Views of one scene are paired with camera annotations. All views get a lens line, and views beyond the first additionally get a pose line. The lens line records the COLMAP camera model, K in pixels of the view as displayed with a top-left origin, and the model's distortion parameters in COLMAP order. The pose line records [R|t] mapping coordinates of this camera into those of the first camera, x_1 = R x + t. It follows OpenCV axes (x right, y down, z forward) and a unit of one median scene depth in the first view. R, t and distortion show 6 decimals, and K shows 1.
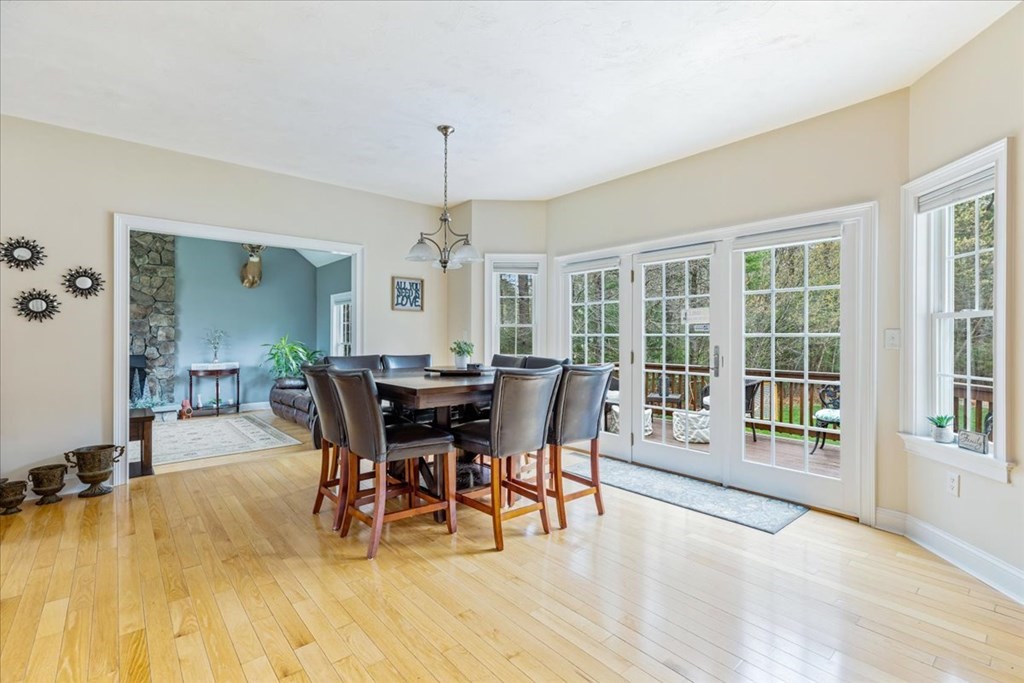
lens RADIAL K [[463.8, 0, 508.6], [0, 463.8, 339.3], [0, 0, 1]] dist [0.002662, 0.000902]
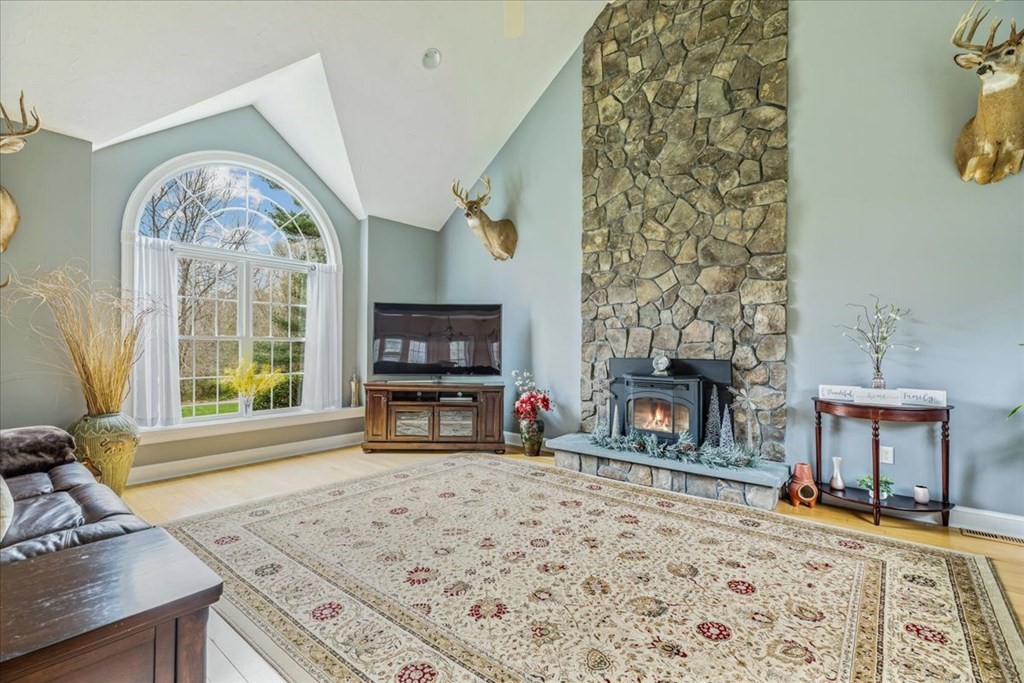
lens RADIAL K [[463.8, 0, 507.8], [0, 463.8, 339.5], [0, 0, 1]] dist [0.002662, 0.000902]
pose [[0.165834, -0.001159, -0.986153, -0.294493], [-0.003624, 0.999992, -0.001784, 0.011518], [0.986147, 0.003870, 0.165829, 0.635593]]
